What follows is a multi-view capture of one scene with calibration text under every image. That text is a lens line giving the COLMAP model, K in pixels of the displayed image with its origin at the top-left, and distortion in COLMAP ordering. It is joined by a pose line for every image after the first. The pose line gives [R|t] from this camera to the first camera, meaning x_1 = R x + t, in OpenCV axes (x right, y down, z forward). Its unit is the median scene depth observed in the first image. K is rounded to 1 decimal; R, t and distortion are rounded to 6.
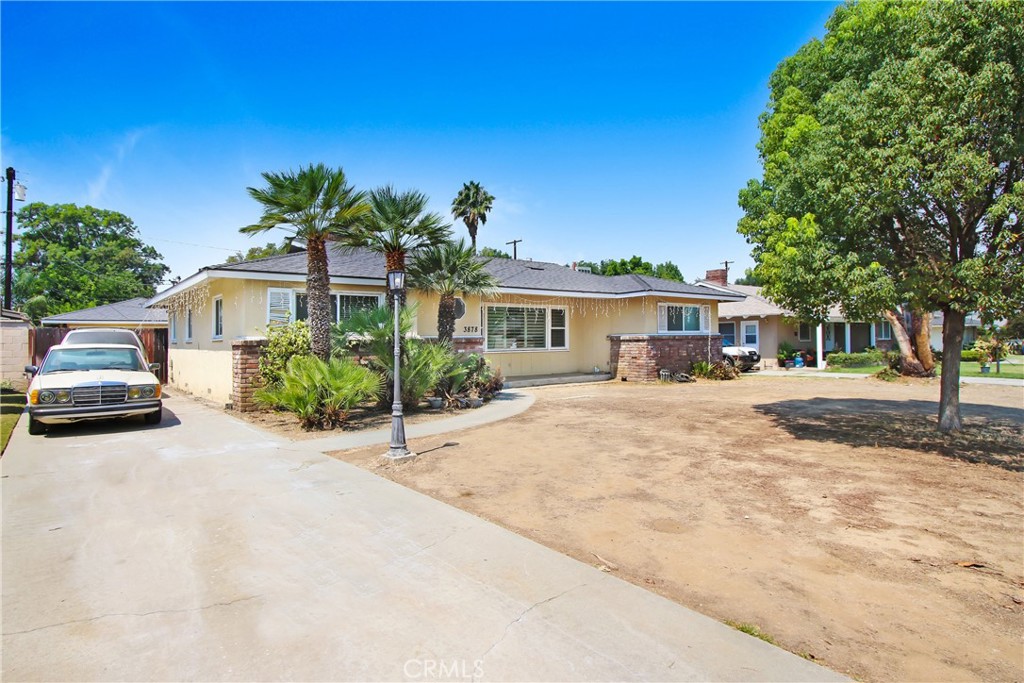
lens RADIAL K [[576.8, 0, 512.1], [0, 576.8, 339.4], [0, 0, 1]] dist [-0.009499, -0.000897]
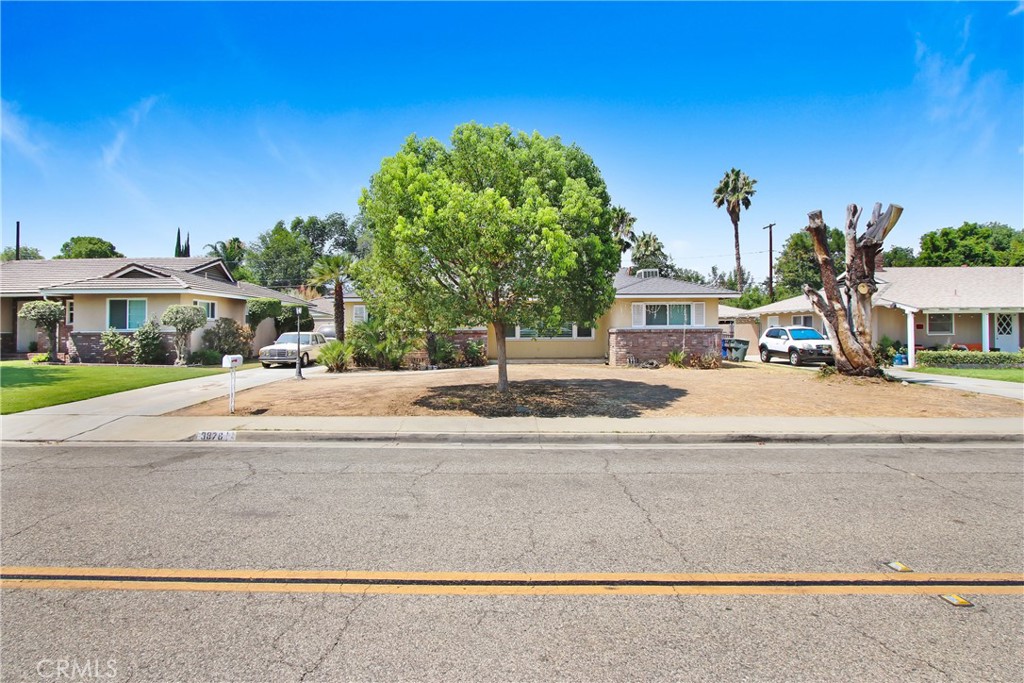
lens RADIAL K [[576.8, 0, 511.6], [0, 576.8, 340.5], [0, 0, 1]] dist [-0.009499, -0.000897]
pose [[0.781988, 0.019510, -0.622988, 0.742867], [0.001478, 0.999449, 0.033155, -0.022252], [0.623292, -0.026848, 0.781528, -0.098094]]
